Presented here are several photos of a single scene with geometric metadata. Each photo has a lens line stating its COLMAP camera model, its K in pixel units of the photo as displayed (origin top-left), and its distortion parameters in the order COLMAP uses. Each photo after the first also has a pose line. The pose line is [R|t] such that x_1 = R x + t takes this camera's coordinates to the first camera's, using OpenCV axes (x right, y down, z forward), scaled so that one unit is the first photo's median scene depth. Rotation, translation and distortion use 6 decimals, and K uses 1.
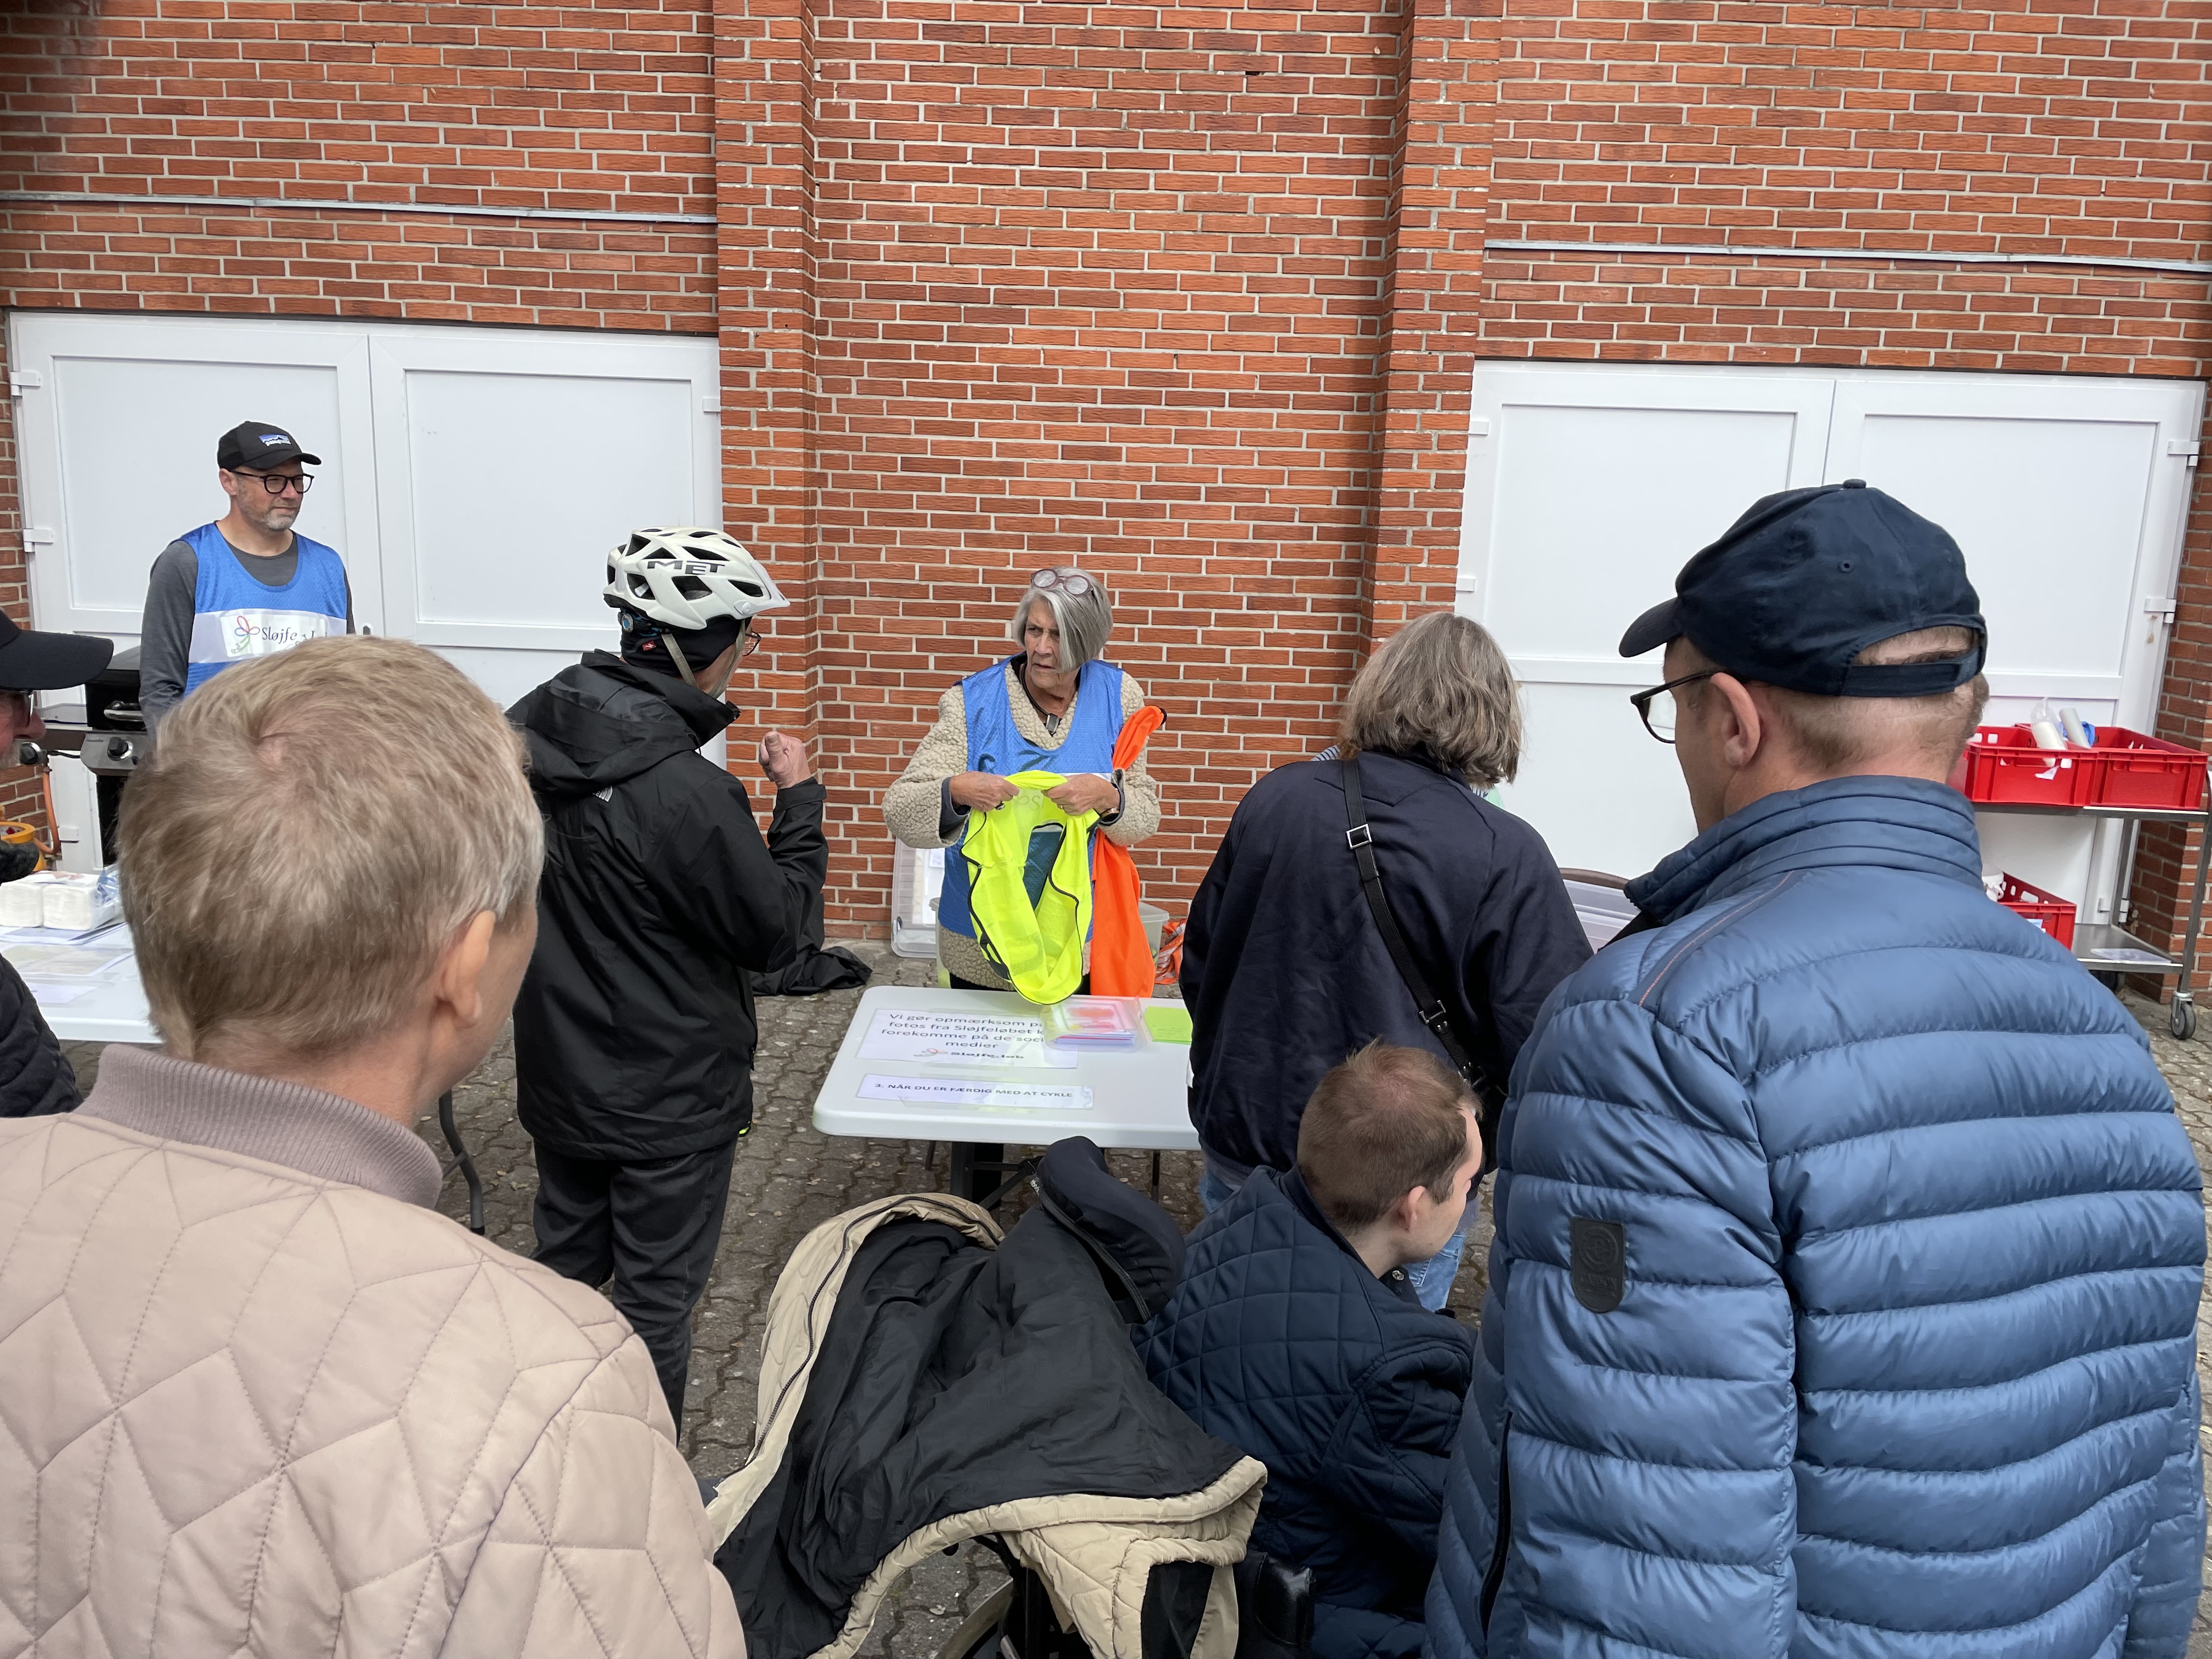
lens RADIAL K [[1653.6, 0, 1099.2], [0, 1653.6, 834.8], [0, 0, 1]] dist [0.073531, -0.096891]
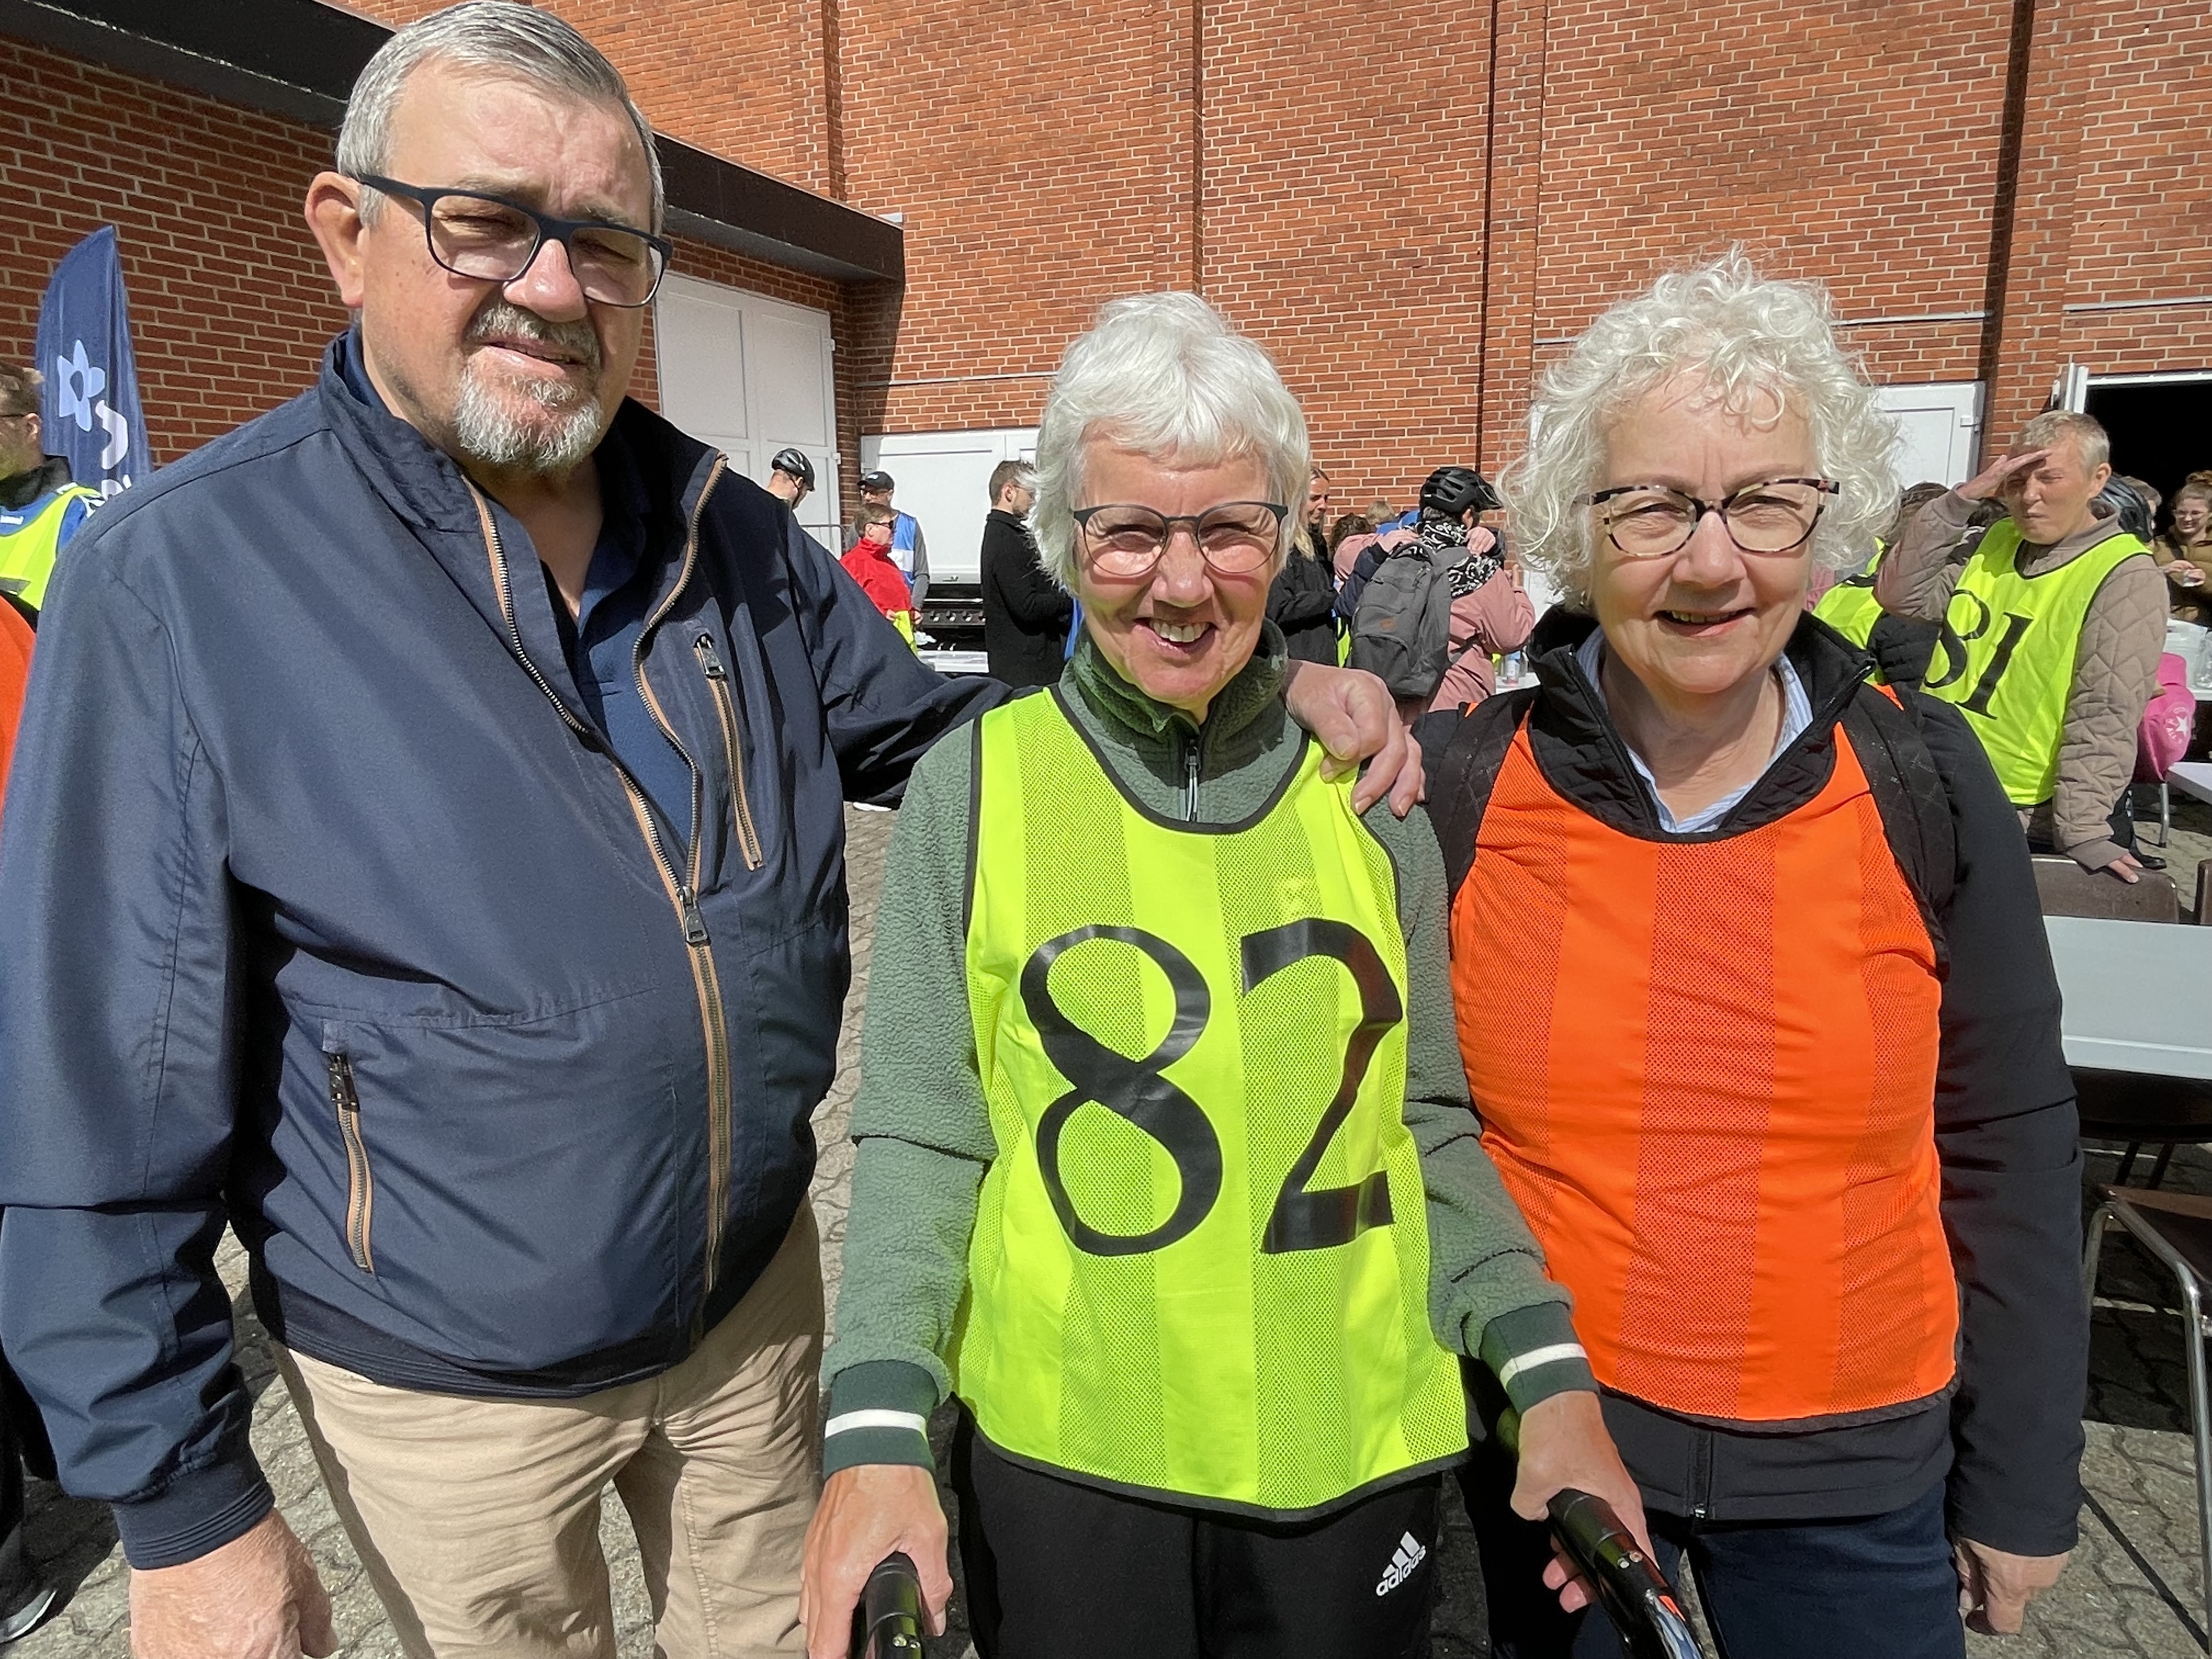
lens RADIAL K [[1440.5, 0, 1105.9], [0, 1440.5, 825.7], [0, 0, 1]] dist [-0.012793, 0.004833]
pose [[0.932462, 0.022093, -0.360591, 0.369344], [-0.029418, 0.999457, -0.014837, 0.232441], [0.360068, 0.024443, 0.932606, -0.679508]]
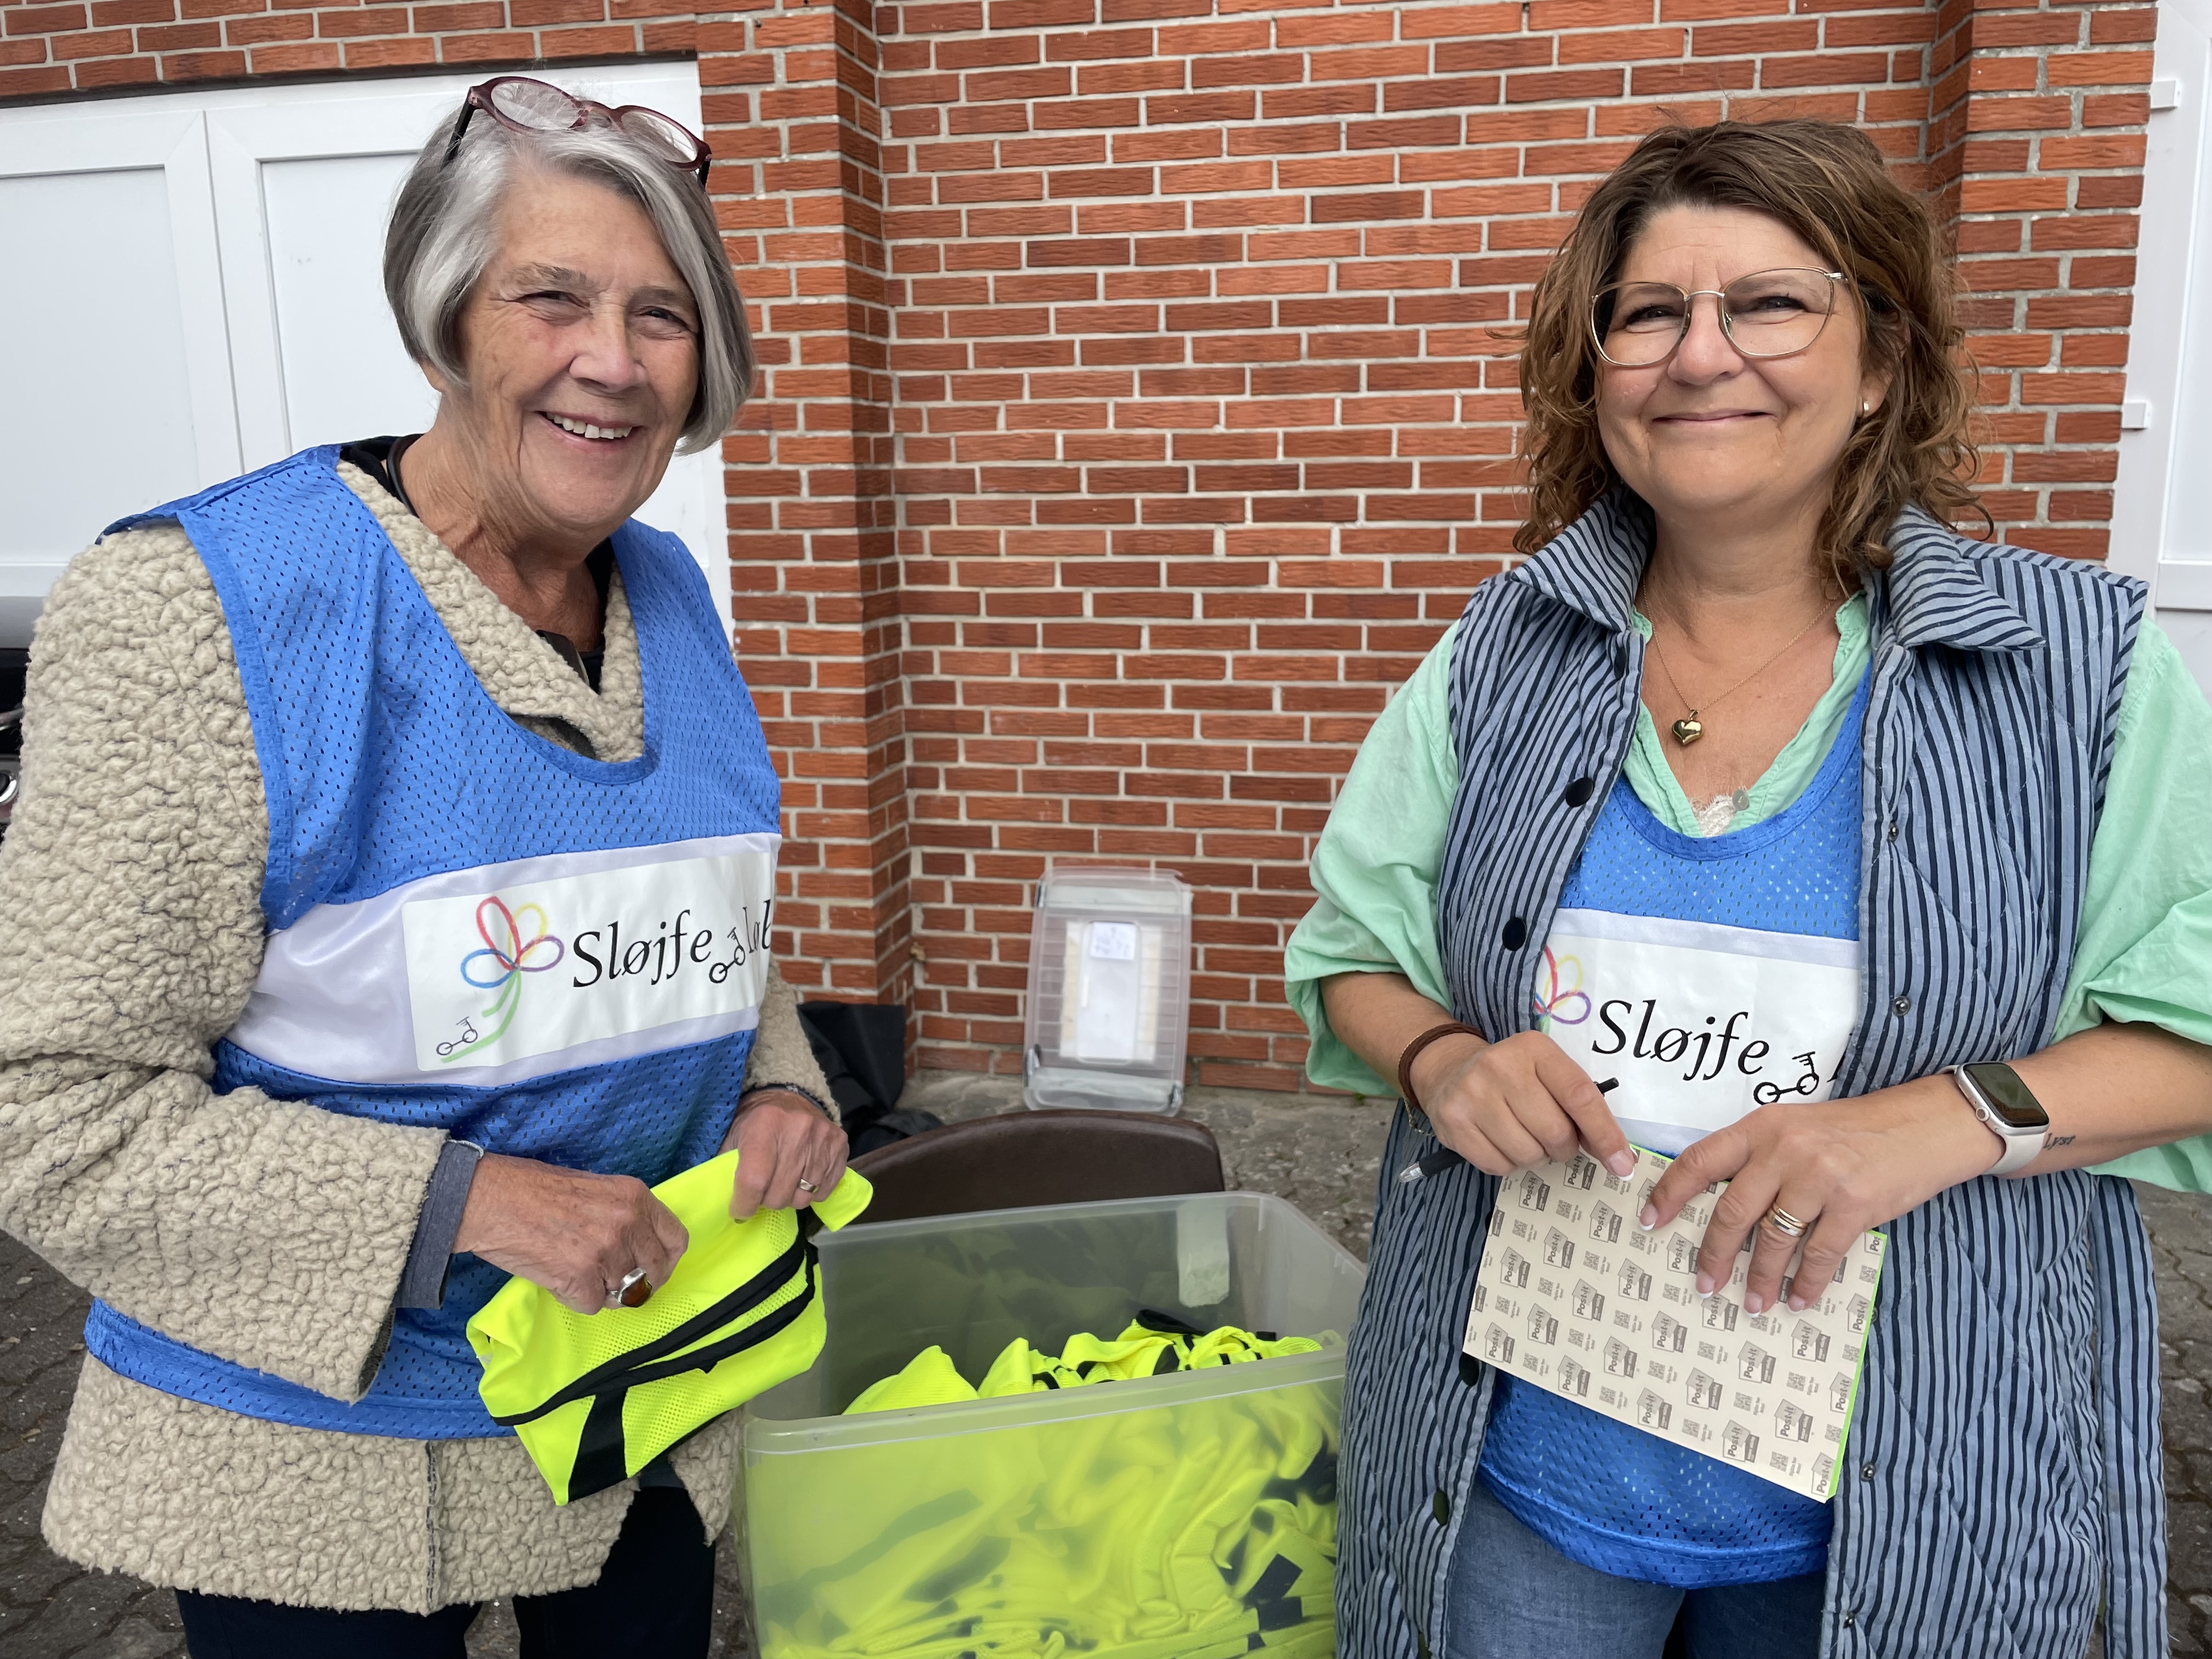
lens RADIAL K [[1653.6, 0, 1106.3], [0, 1653.6, 807.1], [0, 0, 1]] dist [0.073531, -0.096891]
pose [[0.979570, -0.005459, -0.201030, 0.021032], [0.004104, 0.999966, -0.007157, -0.030696], [0.201062, 0.006186, 0.979559, 0.458784]]
